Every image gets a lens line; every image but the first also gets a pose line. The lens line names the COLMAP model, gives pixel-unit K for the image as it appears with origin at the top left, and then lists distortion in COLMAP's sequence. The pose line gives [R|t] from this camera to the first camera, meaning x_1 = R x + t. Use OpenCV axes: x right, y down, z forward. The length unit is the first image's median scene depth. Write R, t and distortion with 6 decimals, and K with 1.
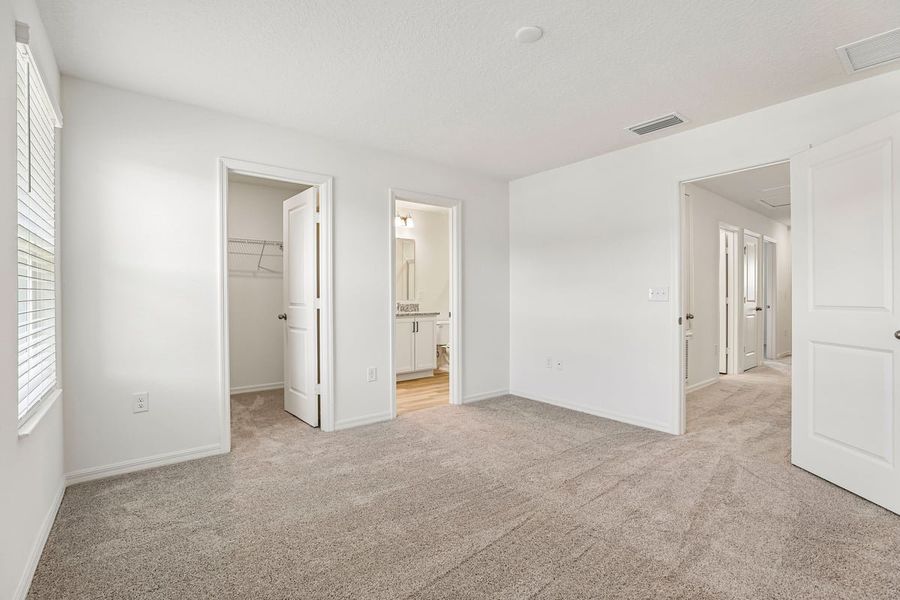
lens RADIAL K [[408.4, 0, 449.6], [0, 408.4, 295.7], [0, 0, 1]] dist [-0.028430, 0.005007]
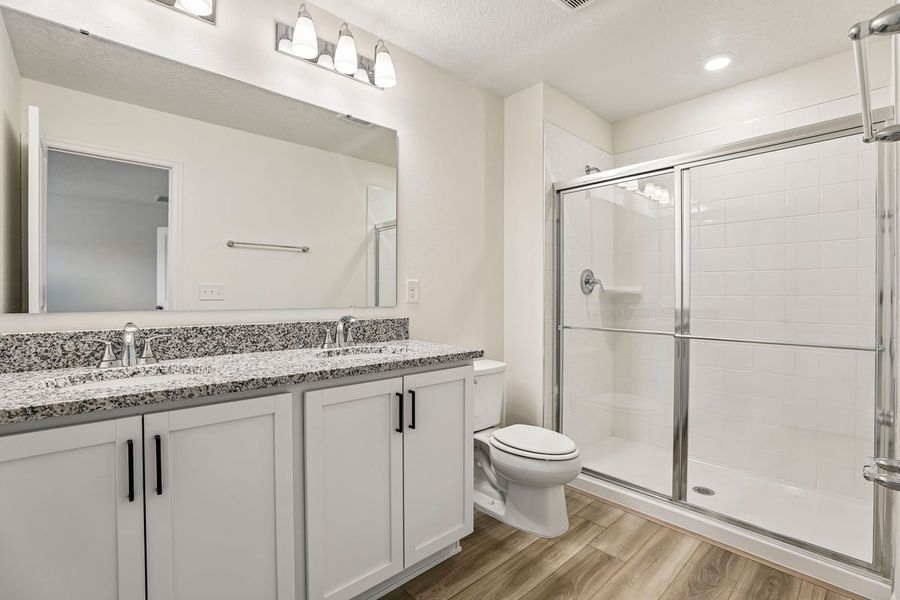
lens RADIAL K [[408.4, 0, 451.4], [0, 408.4, 300.8], [0, 0, 1]] dist [-0.028430, 0.005007]
pose [[0.997013, 0.002696, 0.077193, -0.067060], [-0.002619, 0.999996, -0.001096, 0.005459], [-0.077195, 0.000891, 0.997016, 0.662093]]
